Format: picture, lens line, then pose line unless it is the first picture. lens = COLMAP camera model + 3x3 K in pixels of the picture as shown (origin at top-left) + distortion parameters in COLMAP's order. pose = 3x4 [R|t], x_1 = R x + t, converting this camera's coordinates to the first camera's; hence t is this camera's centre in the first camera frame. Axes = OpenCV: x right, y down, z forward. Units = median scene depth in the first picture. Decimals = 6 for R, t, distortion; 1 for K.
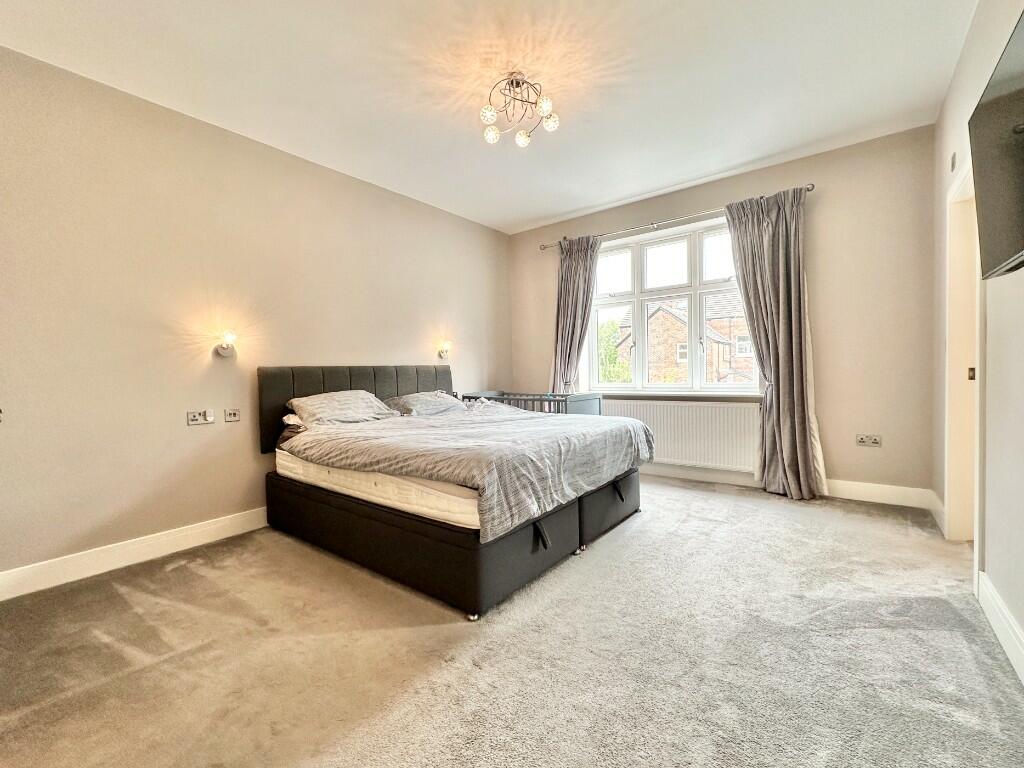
lens RADIAL K [[424.2, 0, 512.0], [0, 424.2, 384.0], [0, 0, 1]] dist [0.000515, -0.000141]
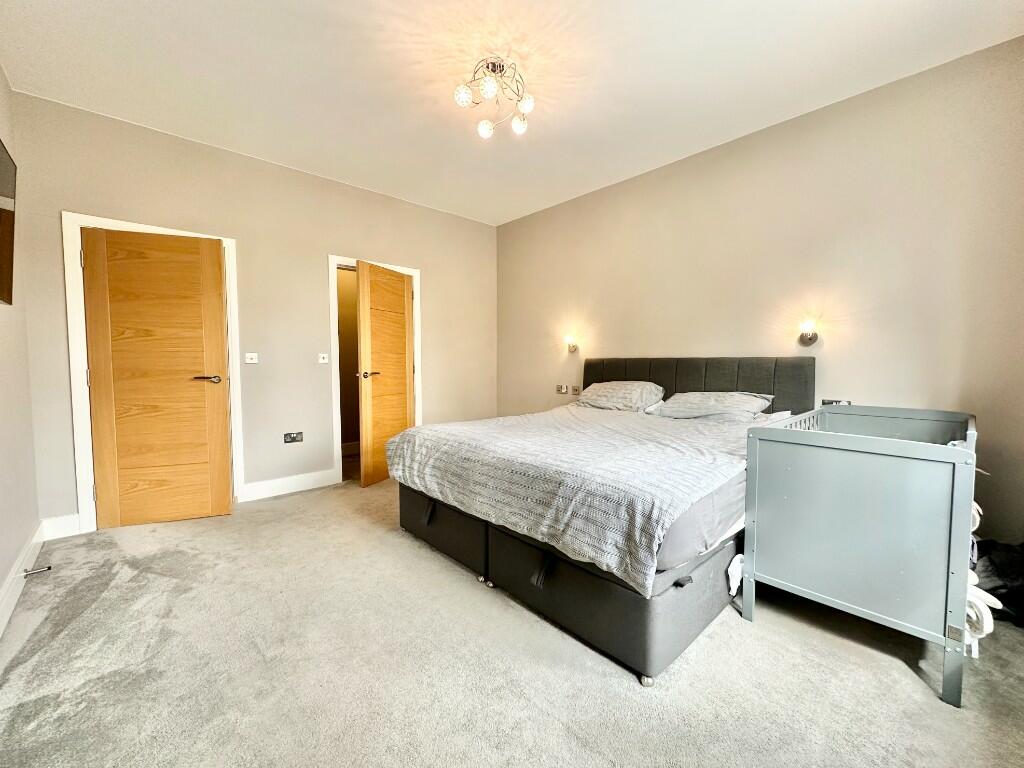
lens RADIAL K [[424.2, 0, 512.0], [0, 424.2, 384.0], [0, 0, 1]] dist [0.000515, -0.000141]
pose [[-0.159871, 0.079296, -0.983948, 0.841607], [-0.025224, 0.996115, 0.084374, -0.070523], [0.986816, 0.038308, -0.157249, 1.025286]]
